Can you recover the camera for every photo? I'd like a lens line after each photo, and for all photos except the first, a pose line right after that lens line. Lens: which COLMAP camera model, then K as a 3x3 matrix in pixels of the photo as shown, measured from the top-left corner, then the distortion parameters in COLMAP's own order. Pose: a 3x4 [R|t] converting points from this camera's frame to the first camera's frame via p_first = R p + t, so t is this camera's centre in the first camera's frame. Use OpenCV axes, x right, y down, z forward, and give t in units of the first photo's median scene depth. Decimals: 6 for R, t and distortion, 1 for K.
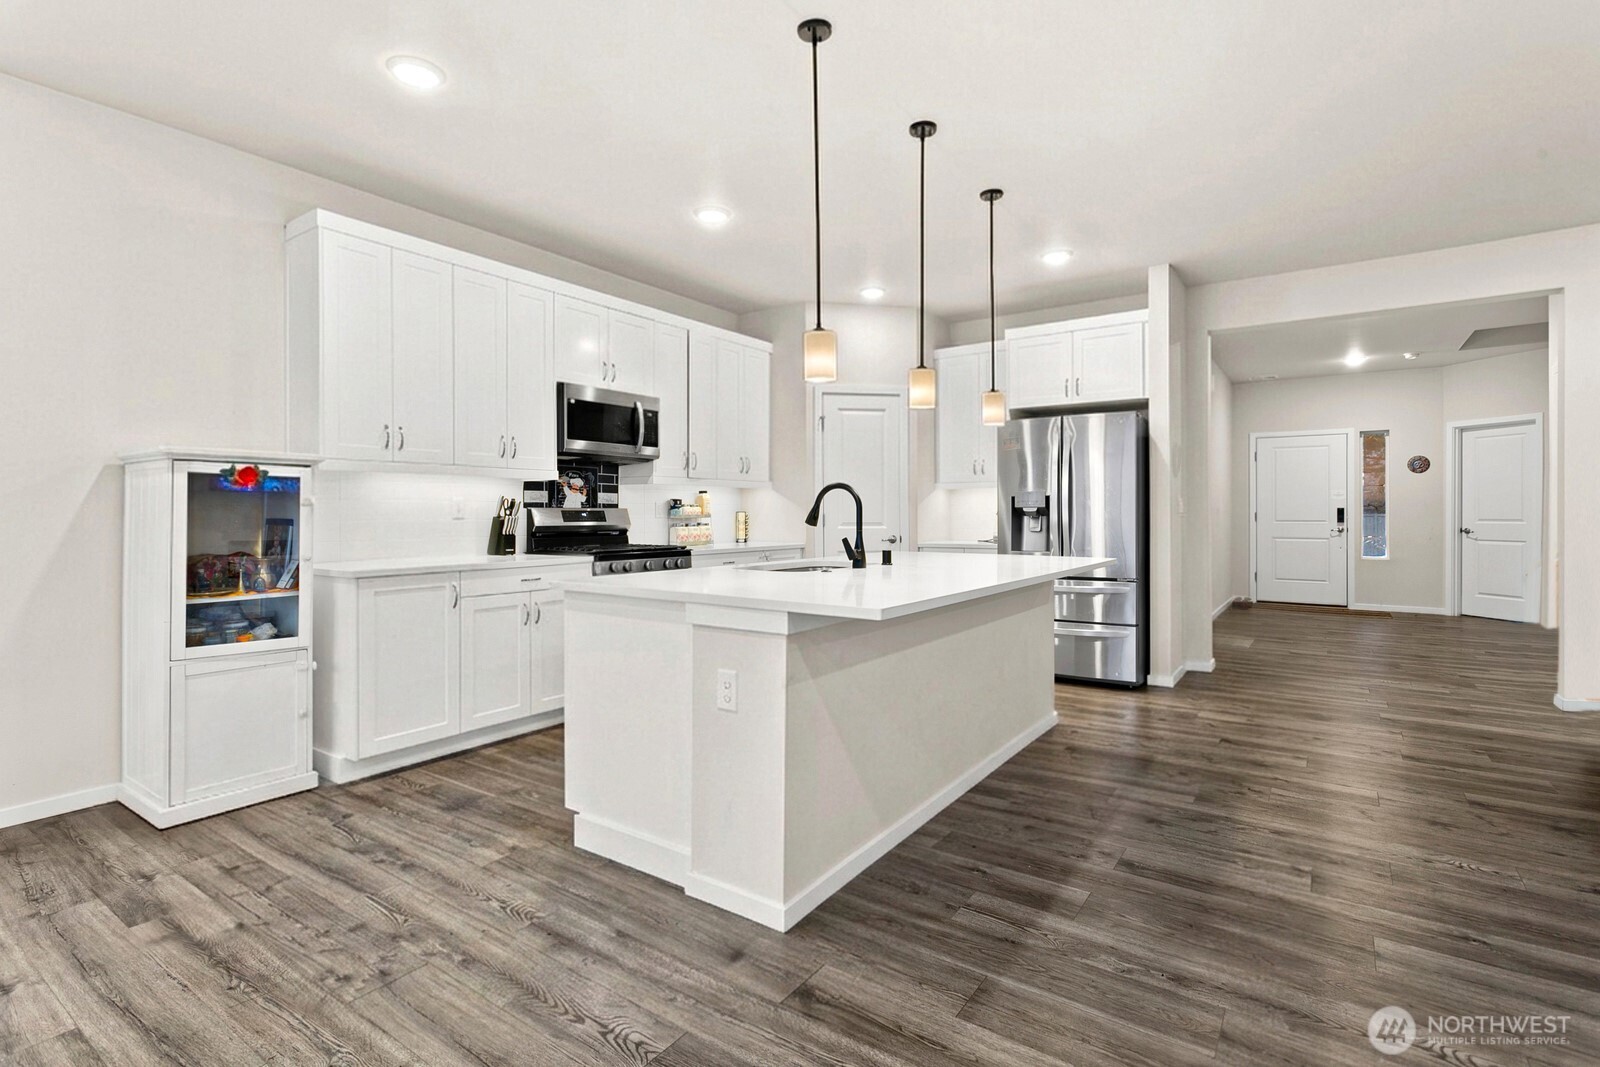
lens RADIAL K [[754.3, 0, 799.6], [0, 754.3, 522.2], [0, 0, 1]] dist [0.015300, -0.000090]
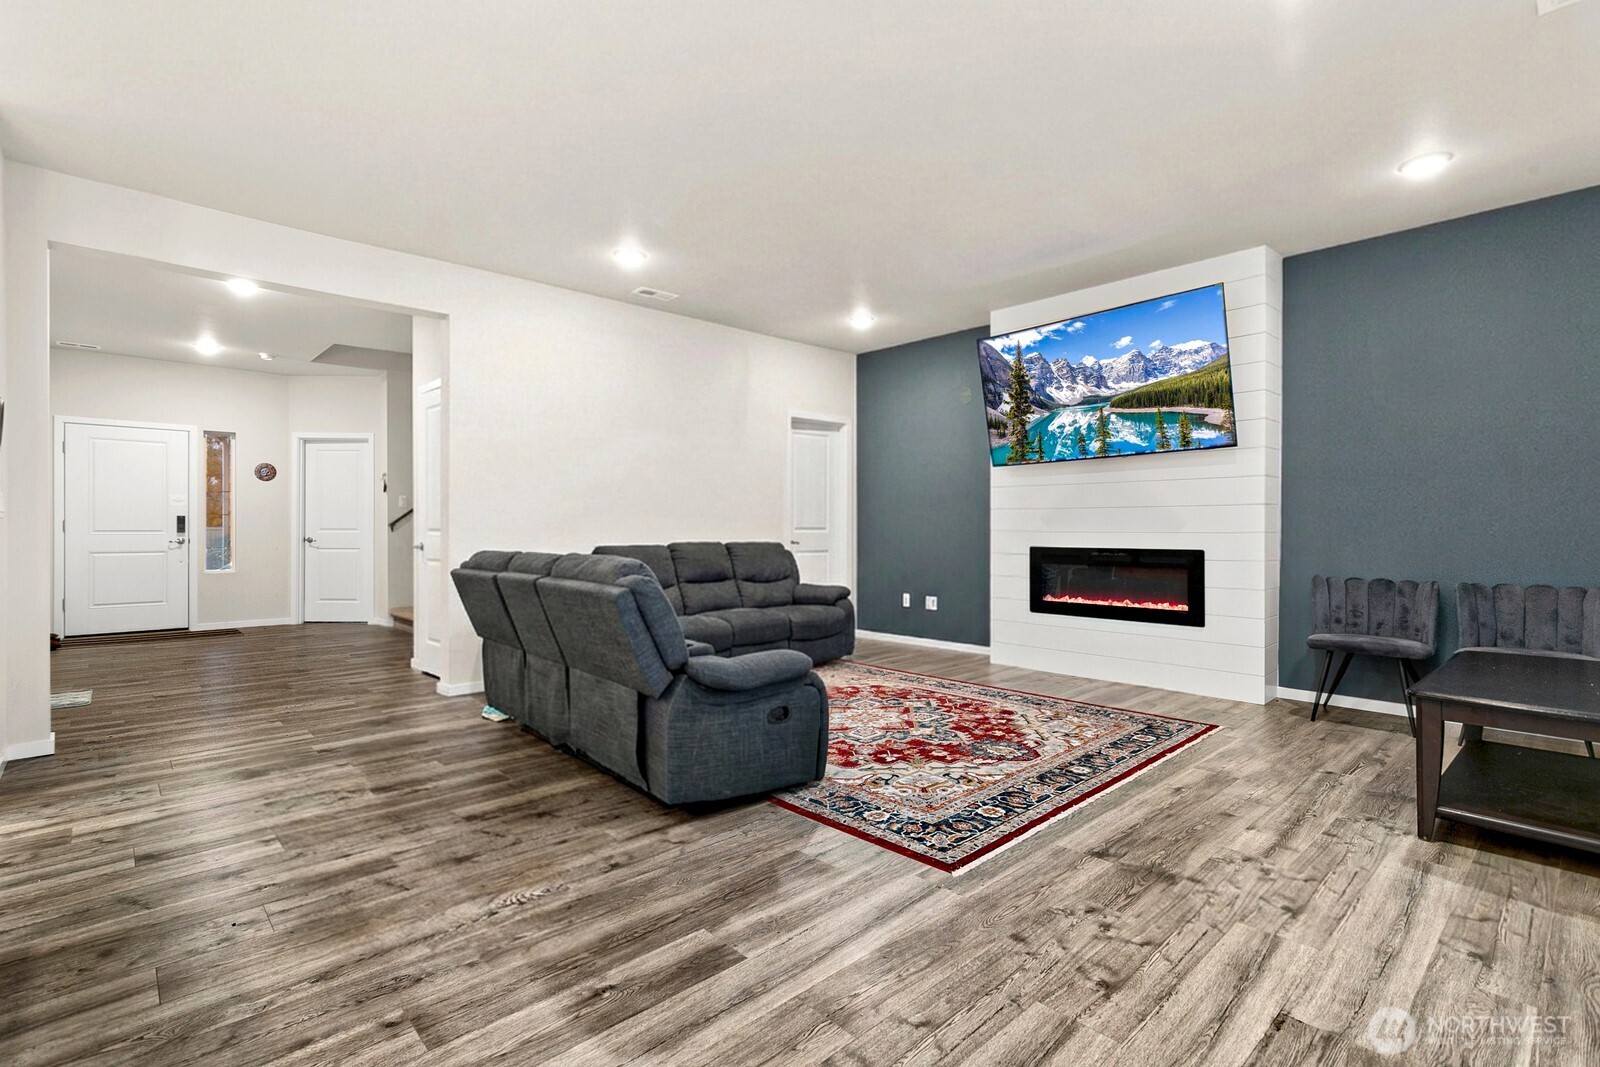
lens RADIAL K [[754.3, 0, 800.8], [0, 754.3, 527.9], [0, 0, 1]] dist [0.015300, -0.000090]
pose [[0.218222, 0.002042, 0.975897, 0.028244], [0.008442, 0.999956, -0.003980, 0.007695], [-0.975863, 0.009107, 0.218195, 0.201088]]
